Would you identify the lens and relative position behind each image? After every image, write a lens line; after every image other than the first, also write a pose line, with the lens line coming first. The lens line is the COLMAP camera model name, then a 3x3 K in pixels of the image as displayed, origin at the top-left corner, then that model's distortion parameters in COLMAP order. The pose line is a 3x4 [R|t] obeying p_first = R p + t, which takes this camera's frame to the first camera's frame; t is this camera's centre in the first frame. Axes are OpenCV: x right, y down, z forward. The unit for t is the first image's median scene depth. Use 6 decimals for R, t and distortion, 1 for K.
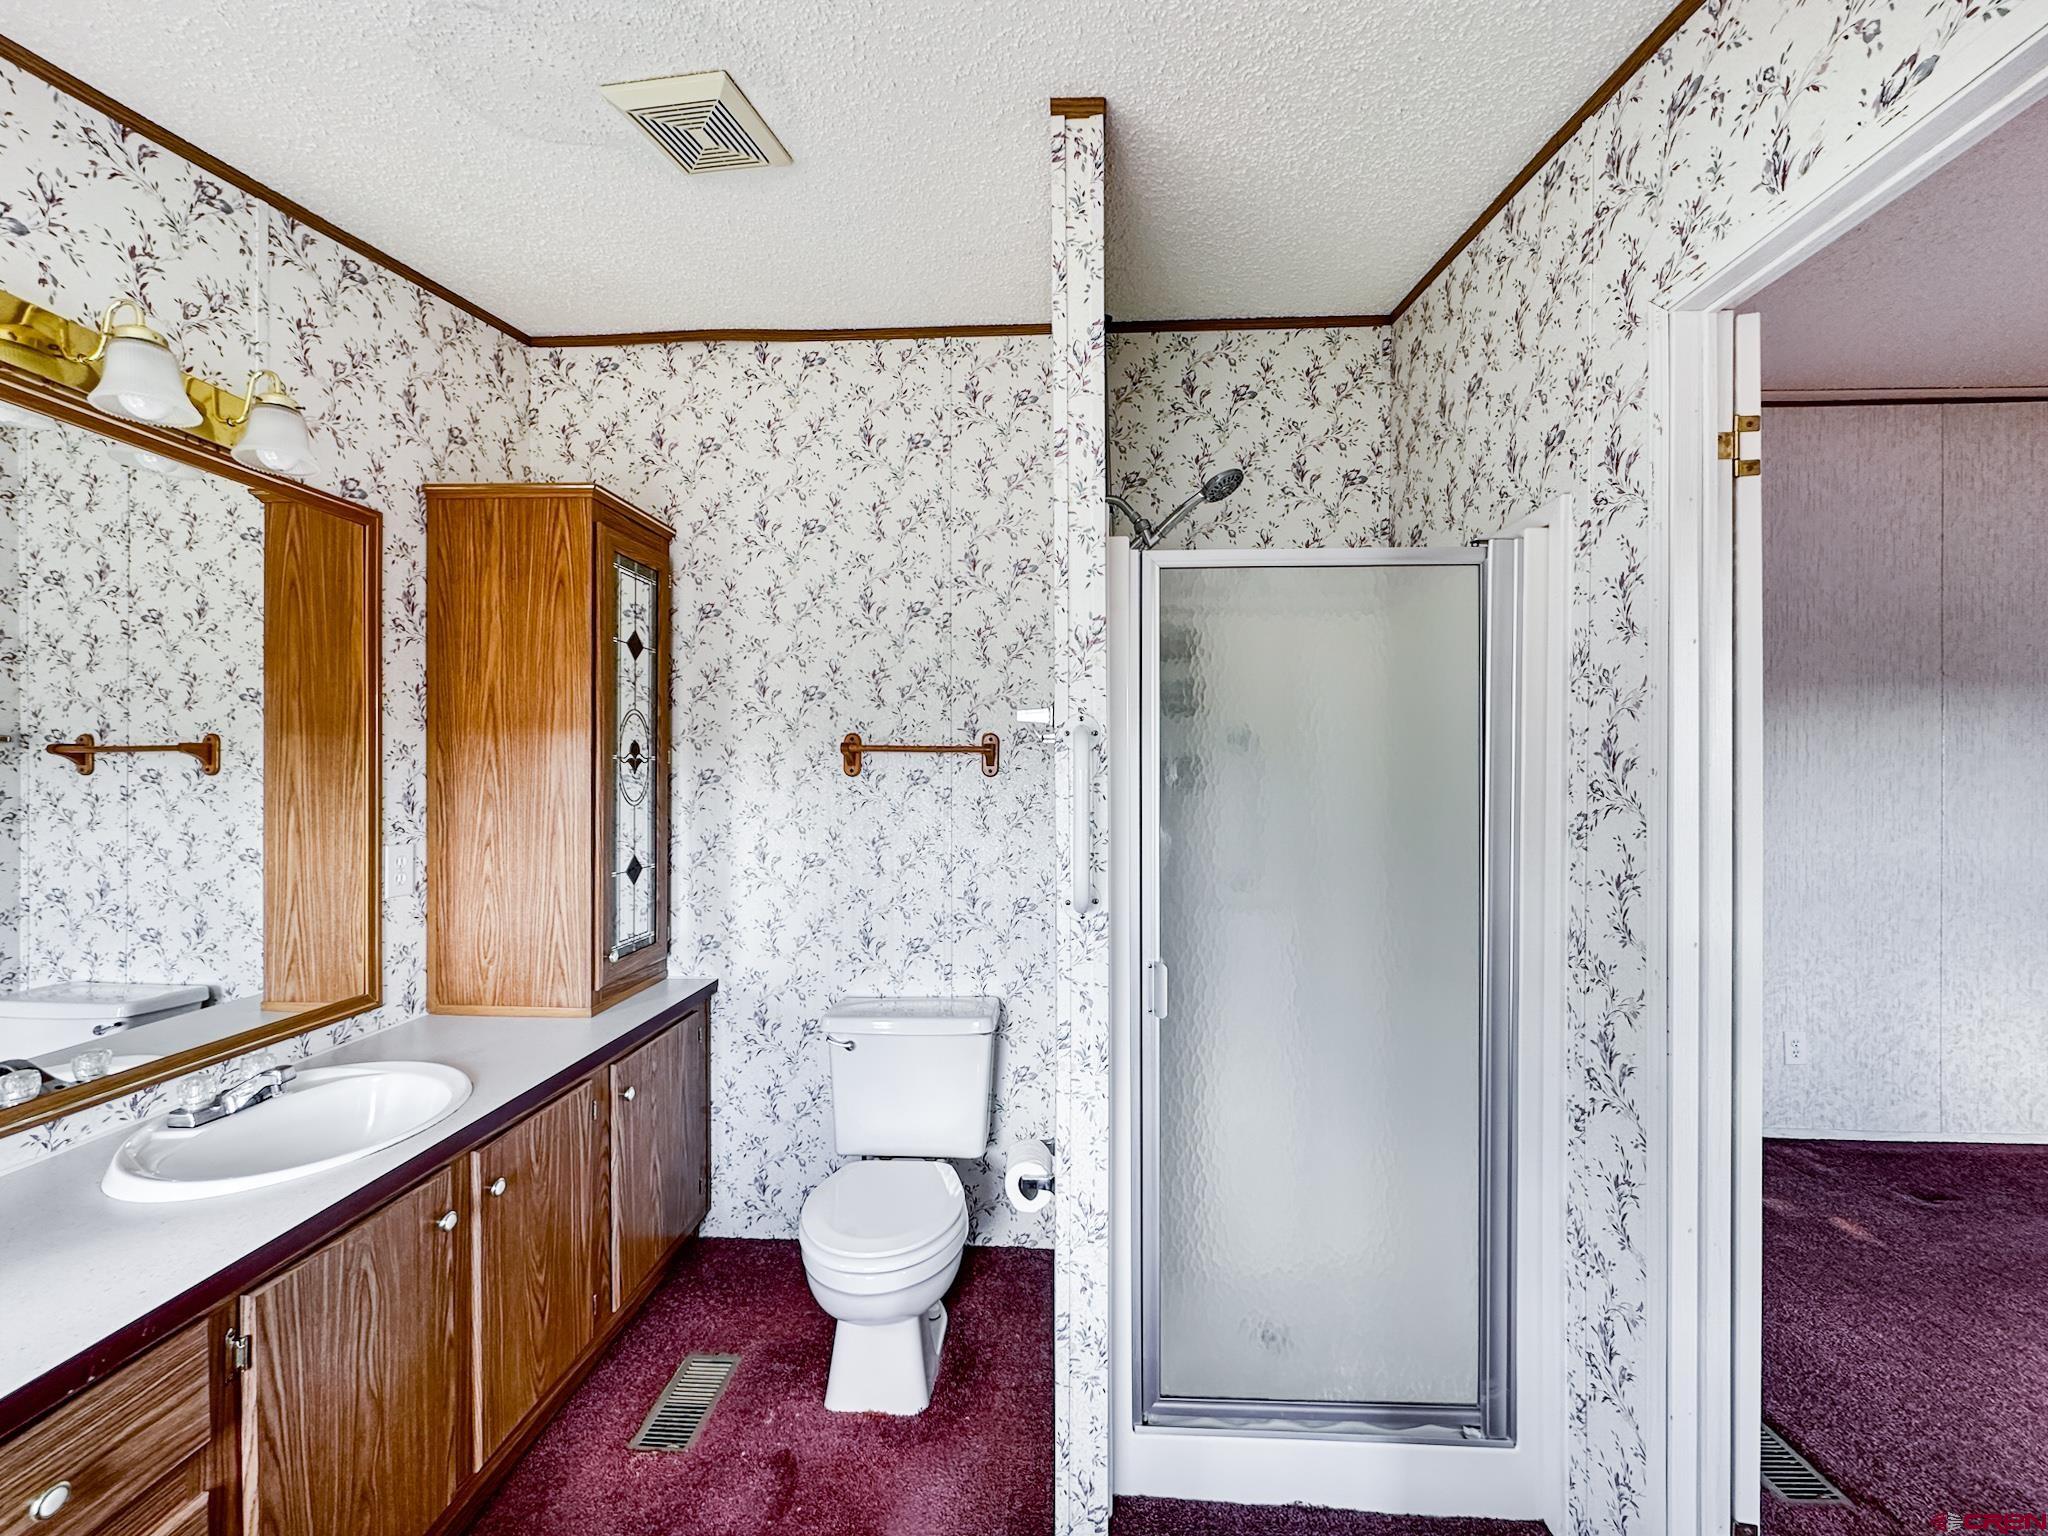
lens RADIAL K [[837.0, 0, 1023.2], [0, 837.0, 773.5], [0, 0, 1]] dist [0.000259, 0.000134]
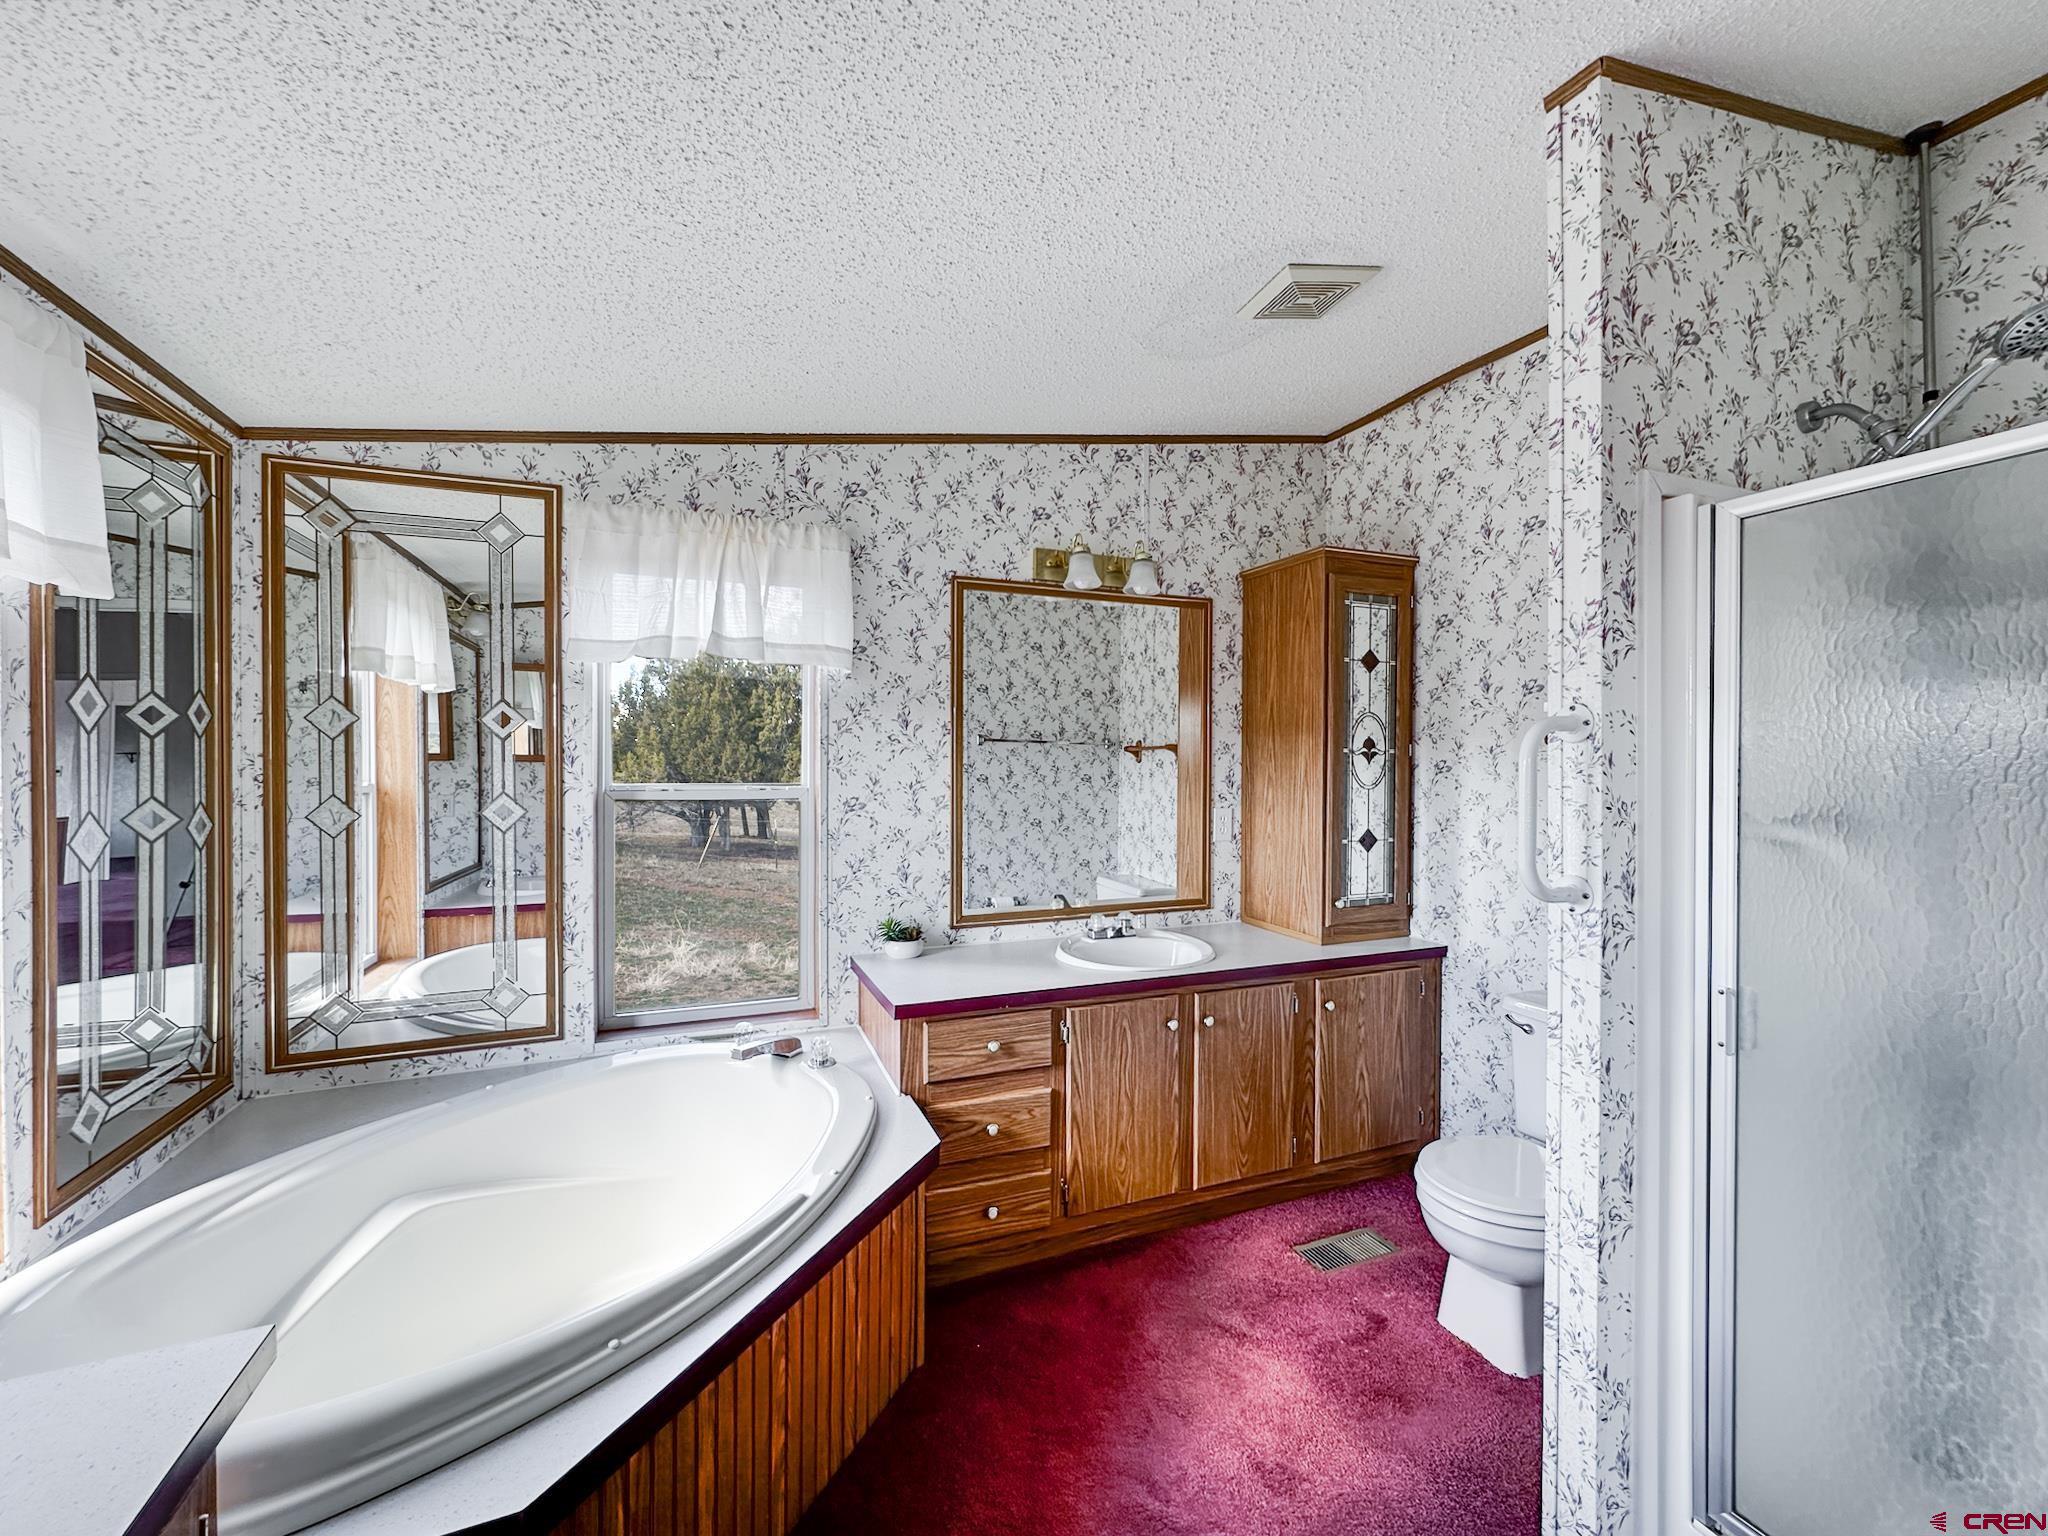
lens RADIAL K [[834.2, 0, 1020.4], [0, 834.2, 768.1], [0, 0, 1]] dist [0.001728, 0.000720]
pose [[0.423110, 0.010061, -0.906023, 0.487087], [-0.008155, 0.999940, 0.007296, 0.002104], [0.906042, 0.004301, 0.423166, -0.000861]]
